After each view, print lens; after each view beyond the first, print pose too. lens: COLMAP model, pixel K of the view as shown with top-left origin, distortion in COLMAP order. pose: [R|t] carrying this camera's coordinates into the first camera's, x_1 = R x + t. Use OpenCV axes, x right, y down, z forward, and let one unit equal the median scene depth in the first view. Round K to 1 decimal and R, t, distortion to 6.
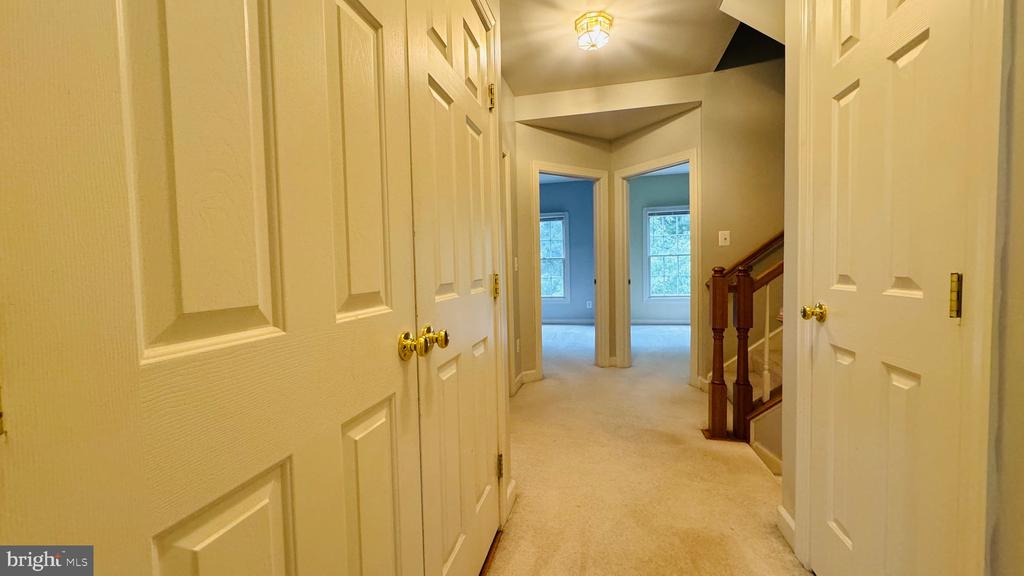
lens RADIAL K [[409.7, 0, 510.1], [0, 409.7, 290.7], [0, 0, 1]] dist [-0.002292, 0.000057]
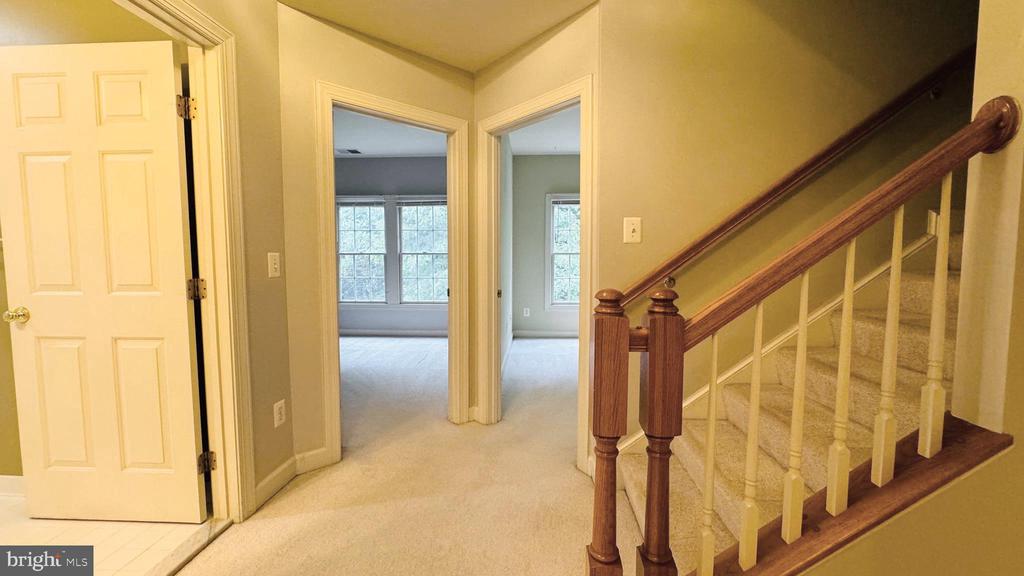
lens RADIAL K [[409.7, 0, 510.5], [0, 409.7, 286.6], [0, 0, 1]] dist [-0.002292, 0.000057]
pose [[0.984990, 0.016556, 0.171817, 0.254455], [-0.017406, 0.999843, 0.003441, -0.046191], [-0.171733, -0.006380, 0.985123, 0.455322]]
